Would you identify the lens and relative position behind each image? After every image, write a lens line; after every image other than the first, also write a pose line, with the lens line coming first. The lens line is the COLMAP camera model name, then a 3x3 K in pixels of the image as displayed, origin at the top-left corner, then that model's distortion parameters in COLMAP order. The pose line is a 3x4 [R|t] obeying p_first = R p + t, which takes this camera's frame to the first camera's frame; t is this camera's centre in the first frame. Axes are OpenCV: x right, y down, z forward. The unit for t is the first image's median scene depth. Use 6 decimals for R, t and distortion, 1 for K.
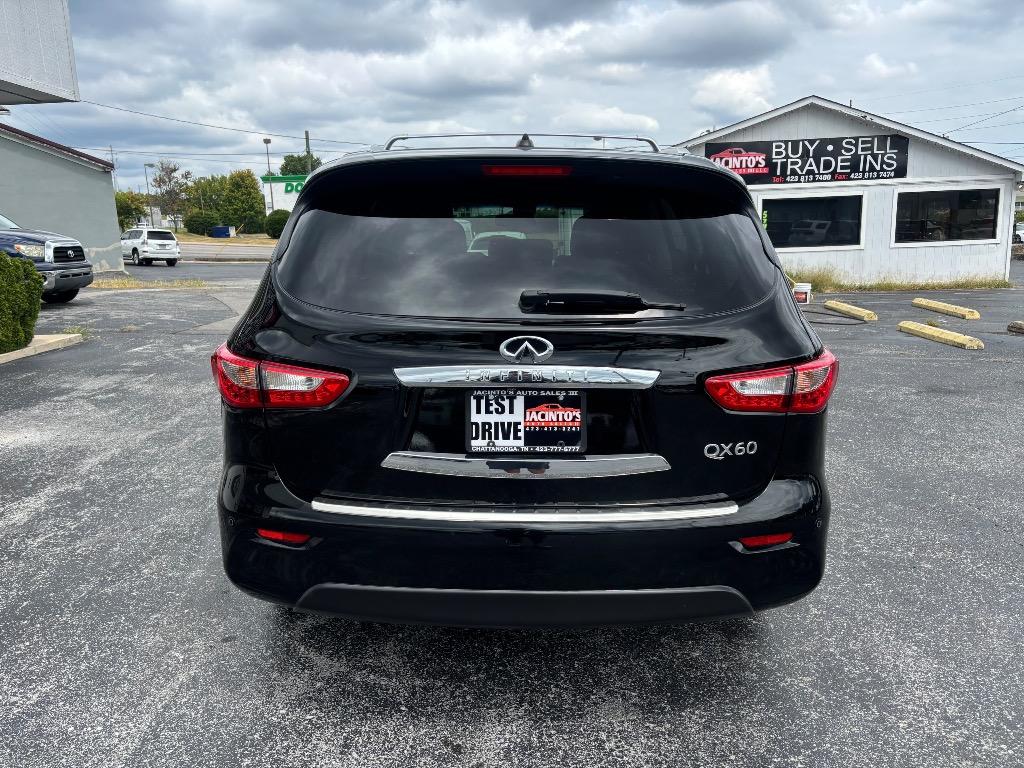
lens RADIAL K [[771.4, 0, 510.3], [0, 771.4, 389.2], [0, 0, 1]] dist [0.044541, -0.063617]
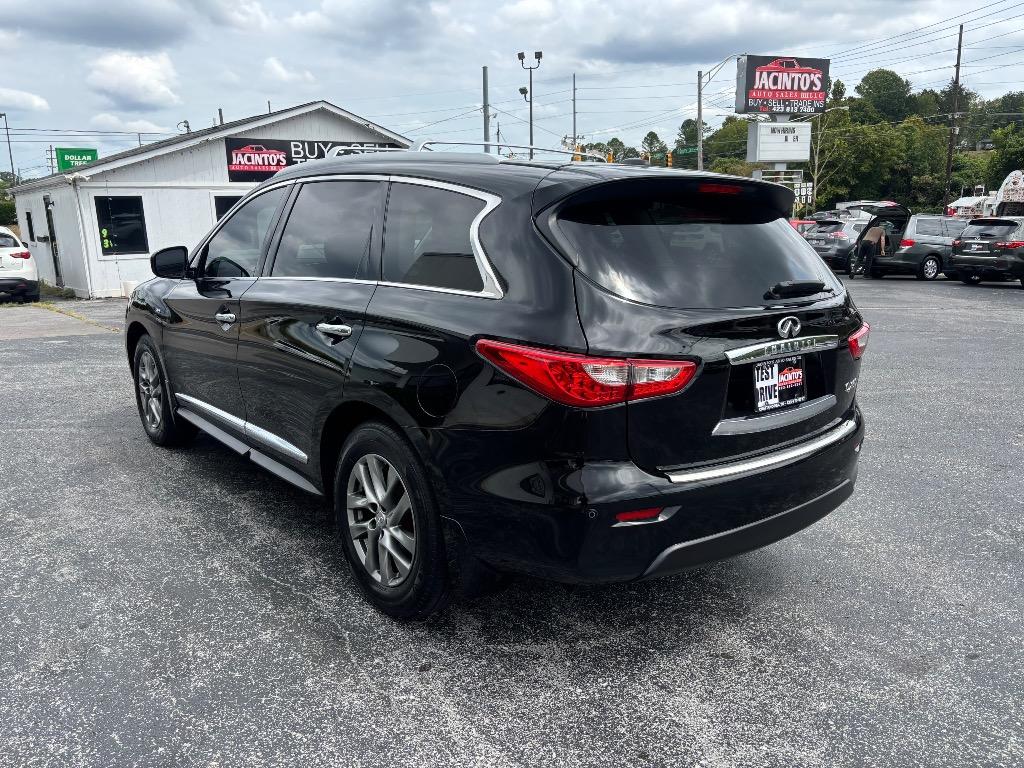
lens RADIAL K [[773.4, 0, 503.7], [0, 773.4, 395.6], [0, 0, 1]] dist [0.042883, -0.061108]
pose [[0.767727, -0.130016, 0.627448, -0.138161], [0.121606, 0.990966, 0.056549, -0.008117], [-0.629132, 0.032887, 0.776602, 0.031731]]
